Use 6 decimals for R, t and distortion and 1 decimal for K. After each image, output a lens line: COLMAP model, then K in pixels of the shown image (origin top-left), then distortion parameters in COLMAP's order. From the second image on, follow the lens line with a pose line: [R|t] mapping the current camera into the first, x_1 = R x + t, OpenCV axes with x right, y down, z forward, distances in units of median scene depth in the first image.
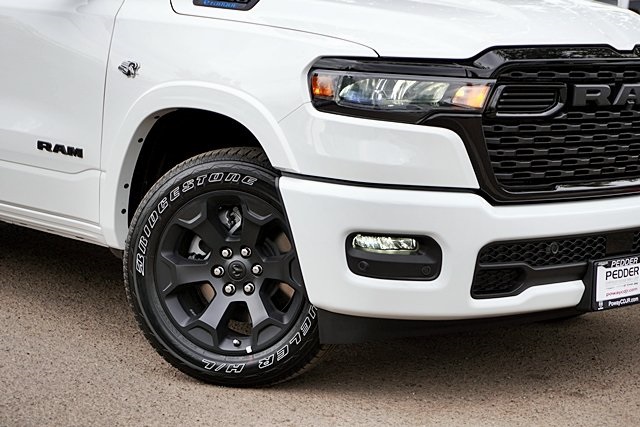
lens RADIAL K [[1487.7, 0, 320.0], [0, 1487.7, 213.5], [0, 0, 1]] dist [0.020901, 0.274864]
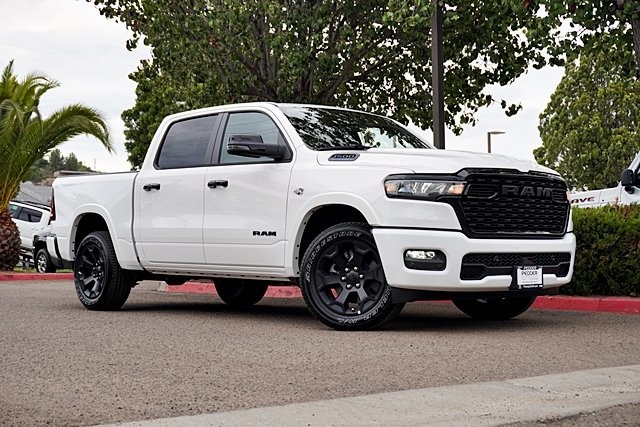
lens RADIAL K [[984.5, 0, 320.0], [0, 984.5, 213.5], [0, 0, 1]] dist [0.011840, 0.148217]
pose [[0.999069, -0.028990, -0.031945, -0.055441], [0.023153, 0.985181, -0.169948, 0.194731], [0.036398, 0.169050, 0.984935, -0.451840]]
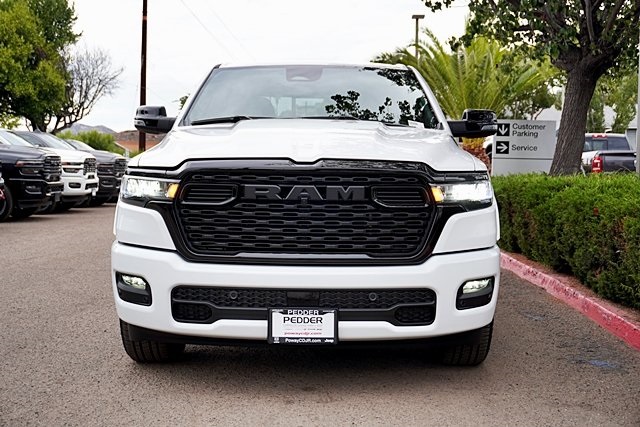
lens RADIAL K [[838.8, 0, 320.0], [0, 838.8, 213.5], [0, 0, 1]] dist [0.038040, -0.021177]
pose [[0.733463, 0.024863, -0.679274, 0.761306], [-0.084163, 0.994963, -0.054460, -0.018400], [0.674499, 0.097114, 0.731861, 0.430332]]
